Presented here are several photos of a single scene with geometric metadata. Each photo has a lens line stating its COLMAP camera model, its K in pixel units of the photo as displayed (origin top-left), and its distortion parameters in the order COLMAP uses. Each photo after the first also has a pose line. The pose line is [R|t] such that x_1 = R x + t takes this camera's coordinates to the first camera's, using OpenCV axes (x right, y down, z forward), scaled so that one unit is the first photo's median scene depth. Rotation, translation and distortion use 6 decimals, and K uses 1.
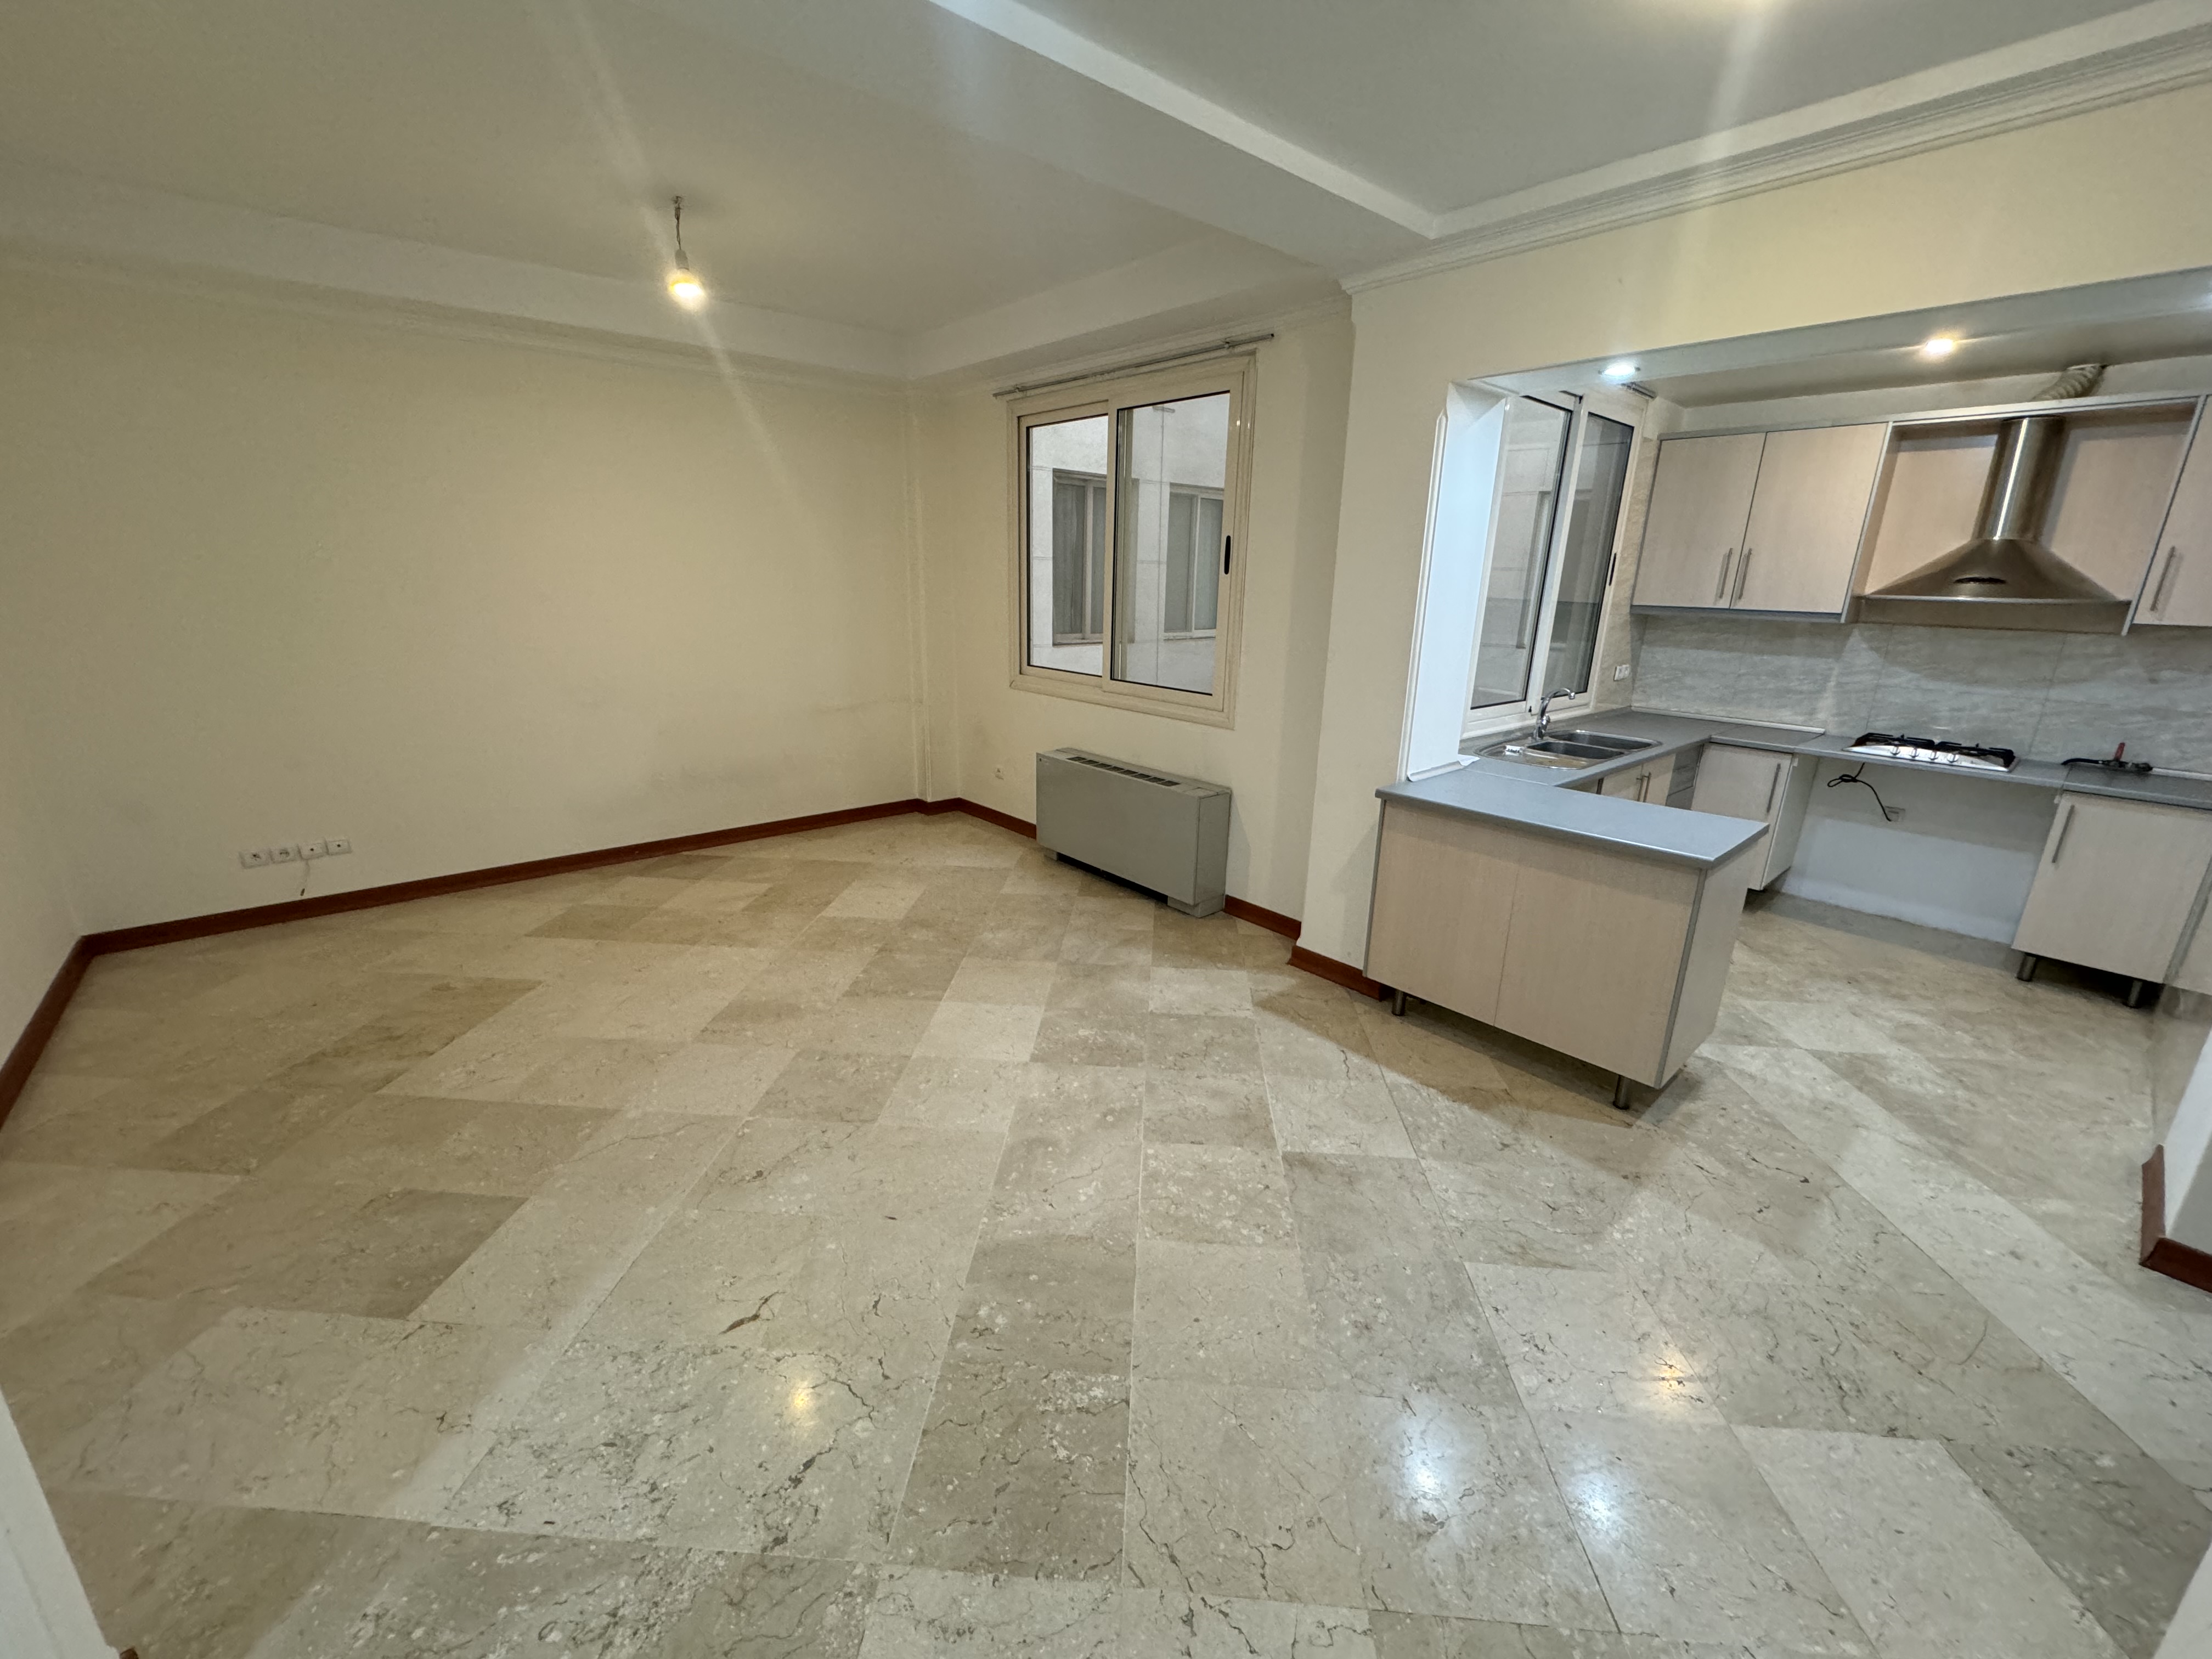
lens RADIAL K [[885.2, 0, 1106.0], [0, 885.2, 829.5], [0, 0, 1]] dist [-0.000687, -0.000088]
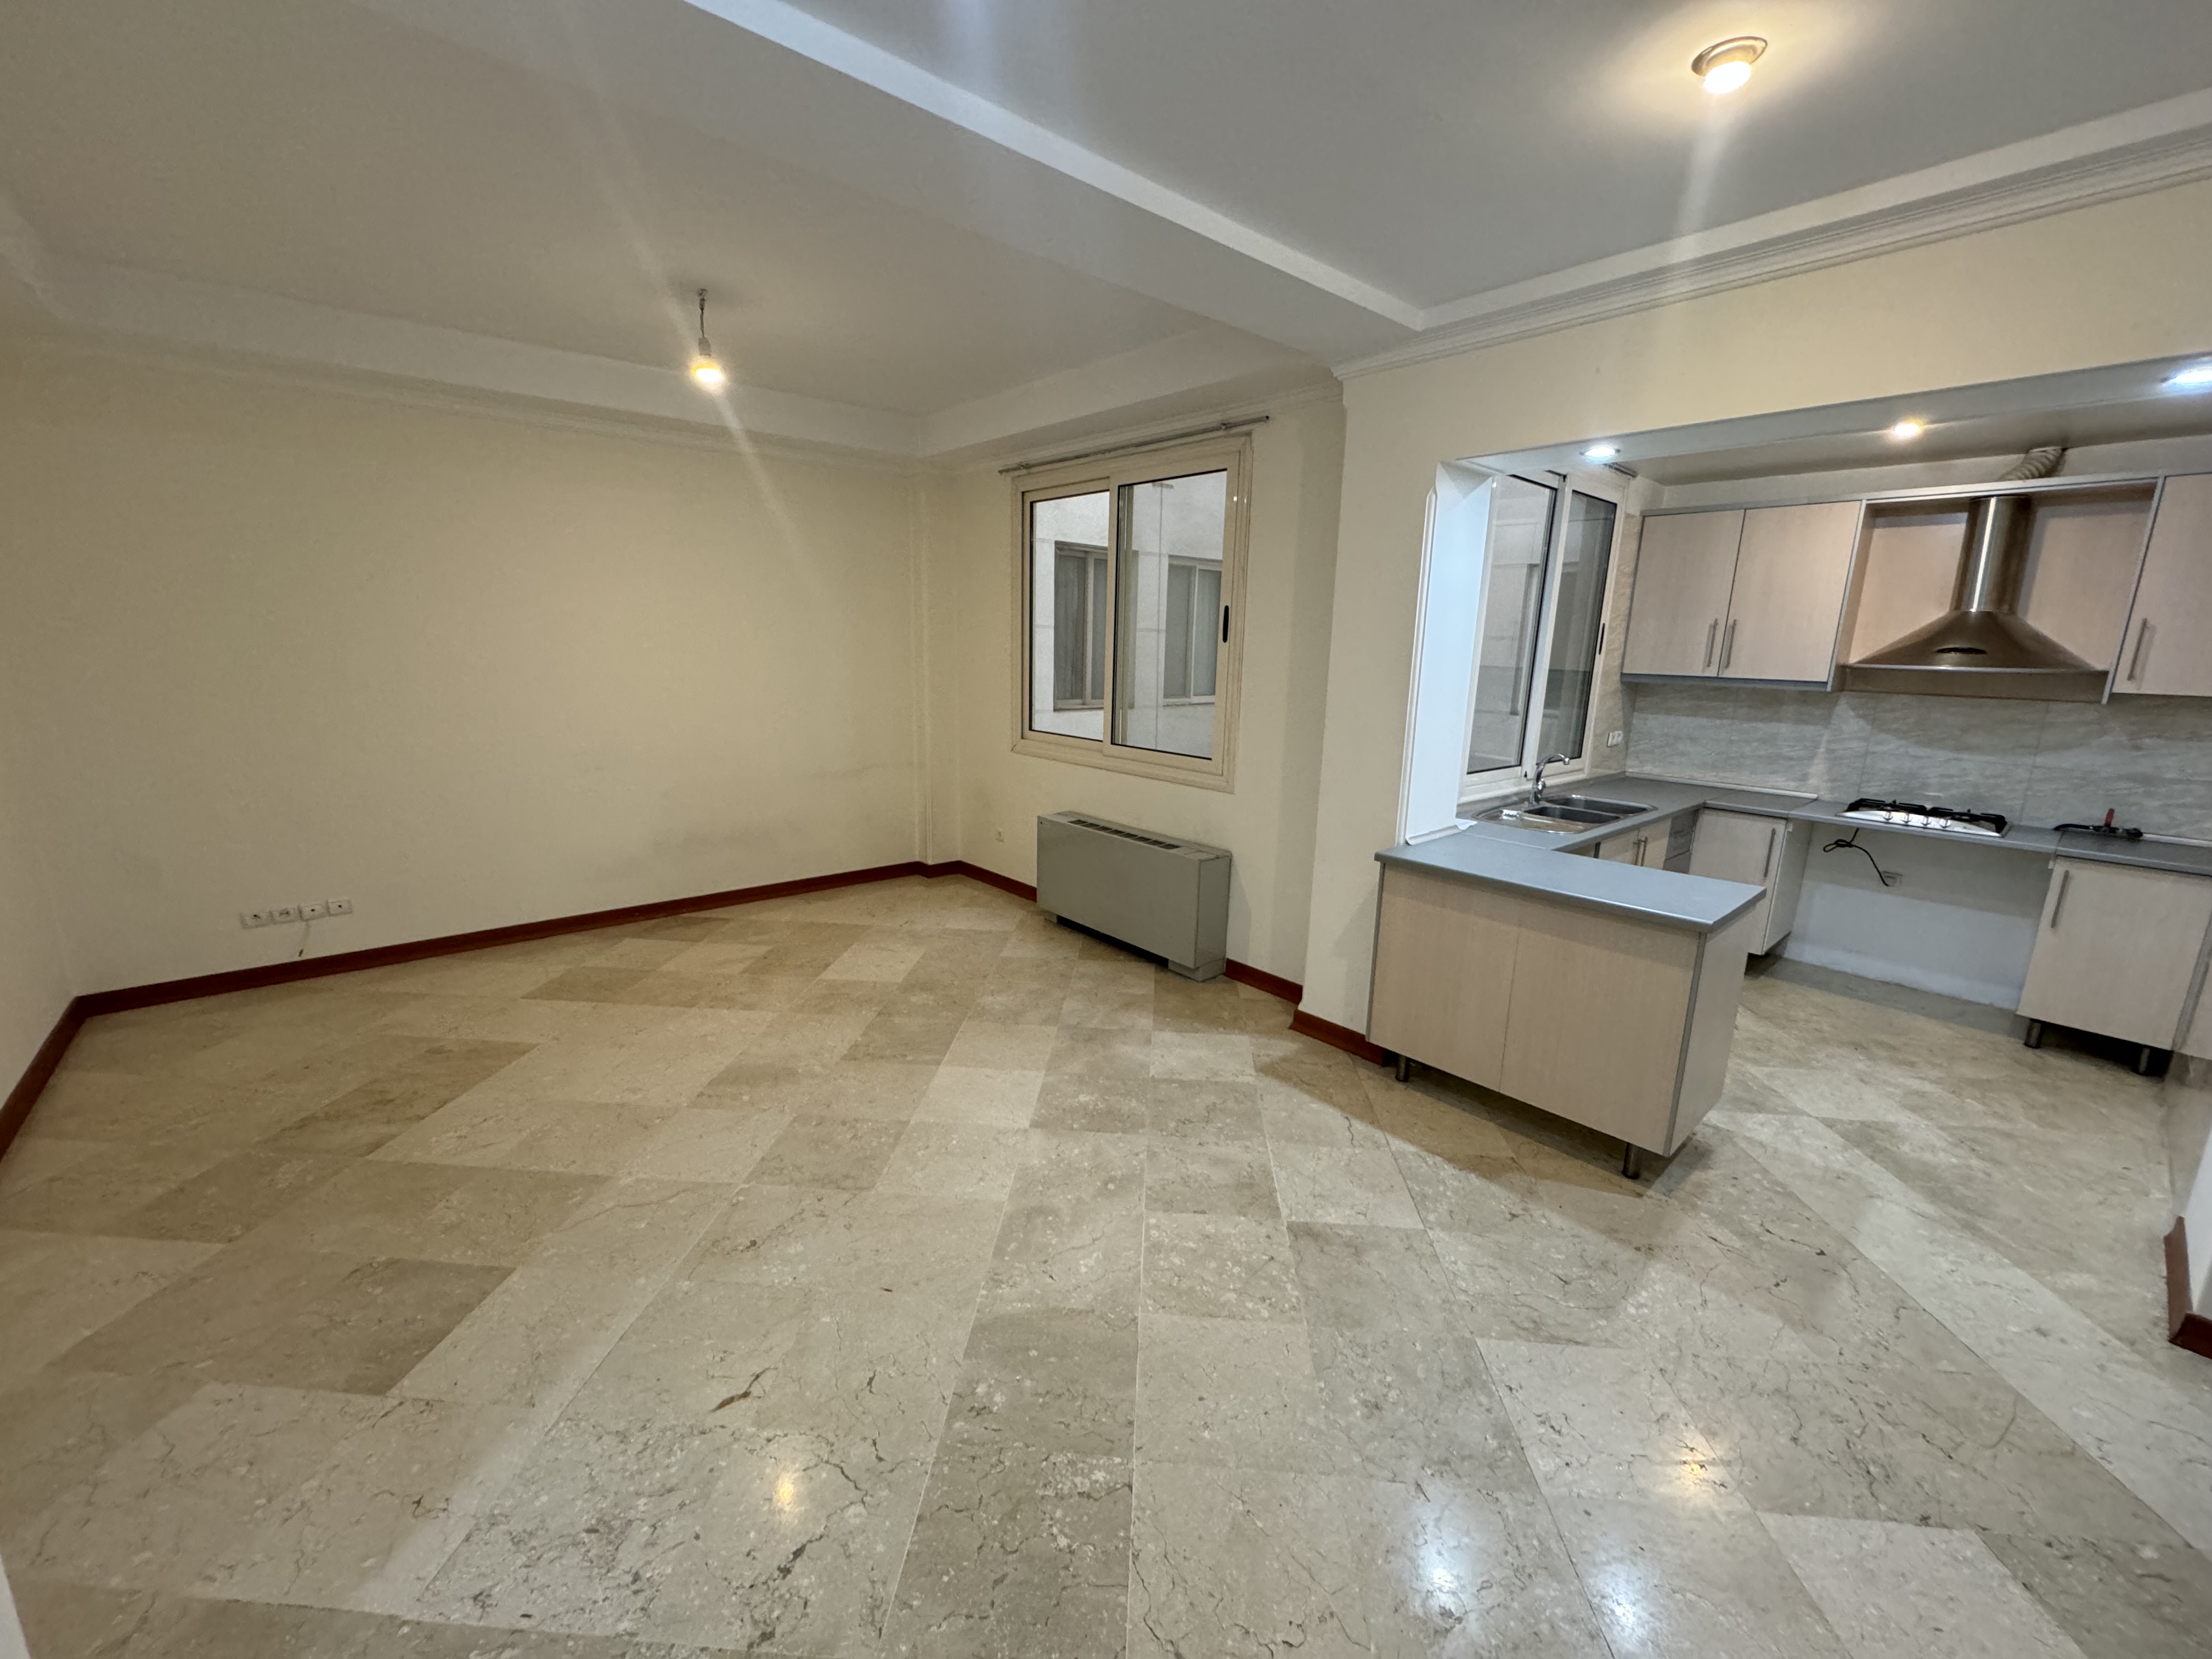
lens RADIAL K [[885.2, 0, 1106.0], [0, 885.2, 829.5], [0, 0, 1]] dist [-0.000687, -0.000088]
pose [[0.999996, 0.002653, 0.001299, -0.003418], [-0.002553, 0.997416, -0.071794, 0.001690], [-0.001486, 0.071790, 0.997419, -0.008065]]
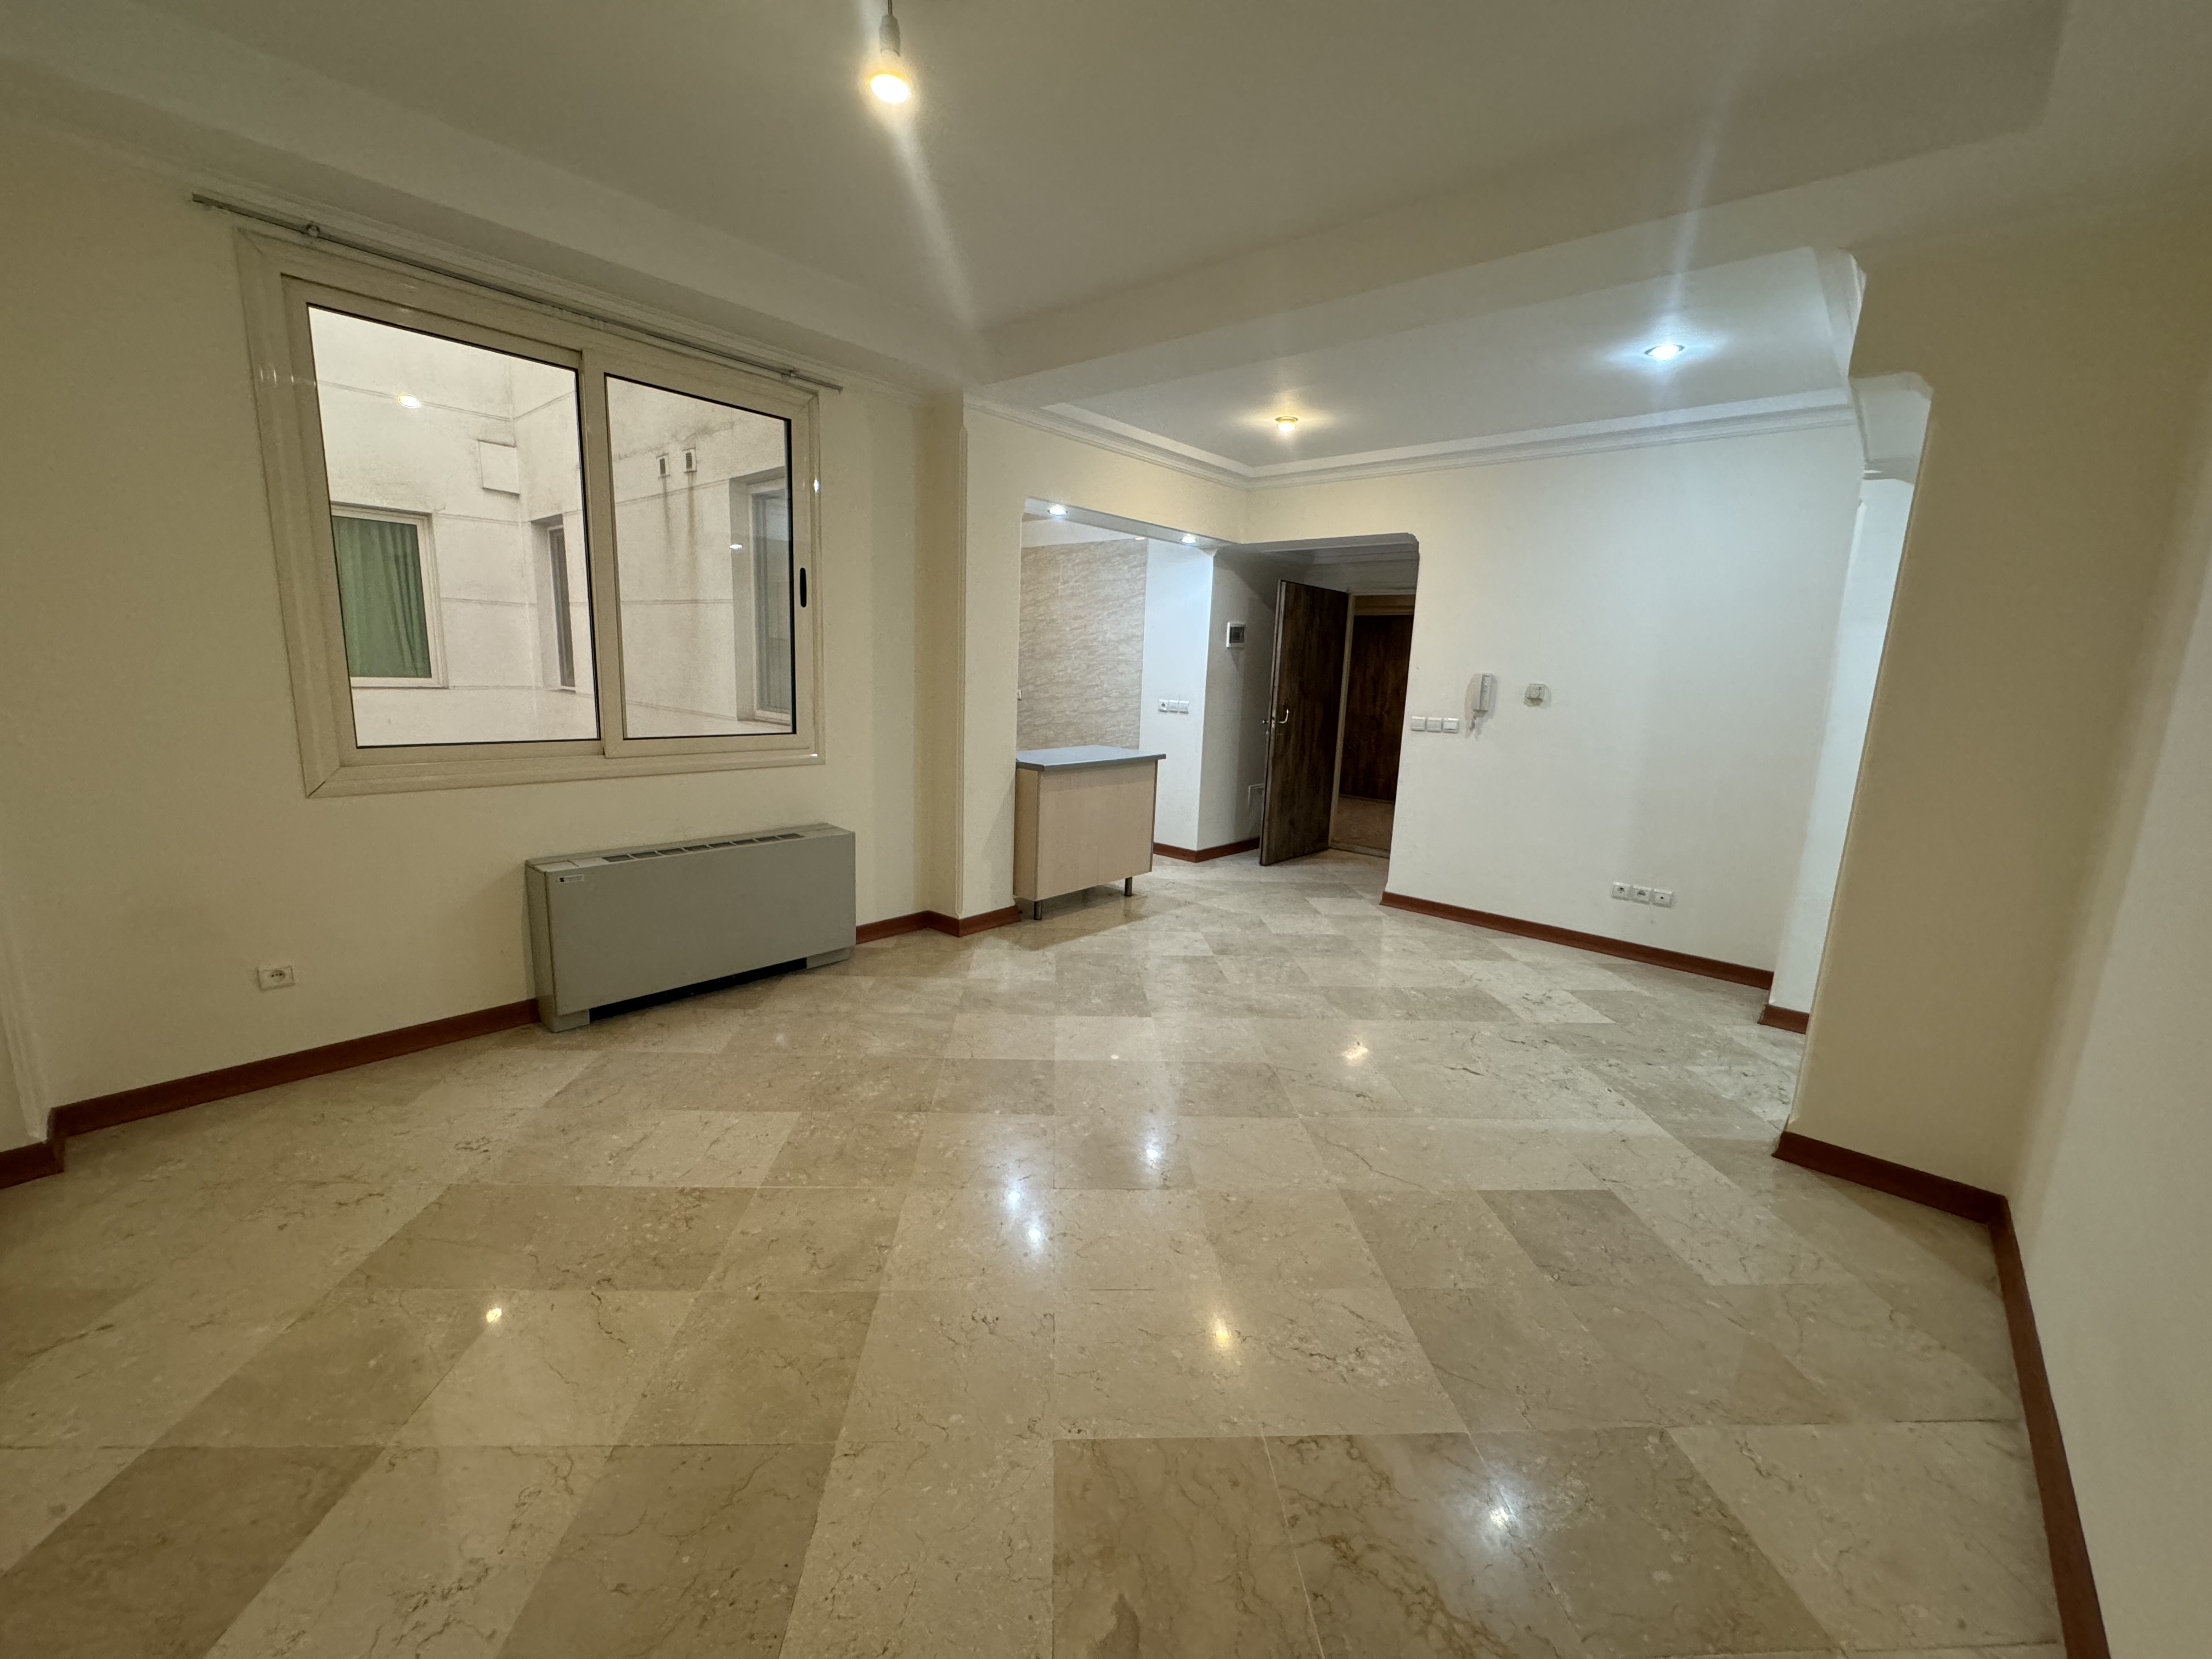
lens RADIAL K [[885.2, 0, 1106.0], [0, 885.2, 829.5], [0, 0, 1]] dist [-0.000687, -0.000088]
pose [[-0.126707, -0.212559, 0.968898, -1.269800], [0.234747, 0.942599, 0.237489, -0.298480], [-0.963763, 0.257537, -0.069537, 1.145478]]
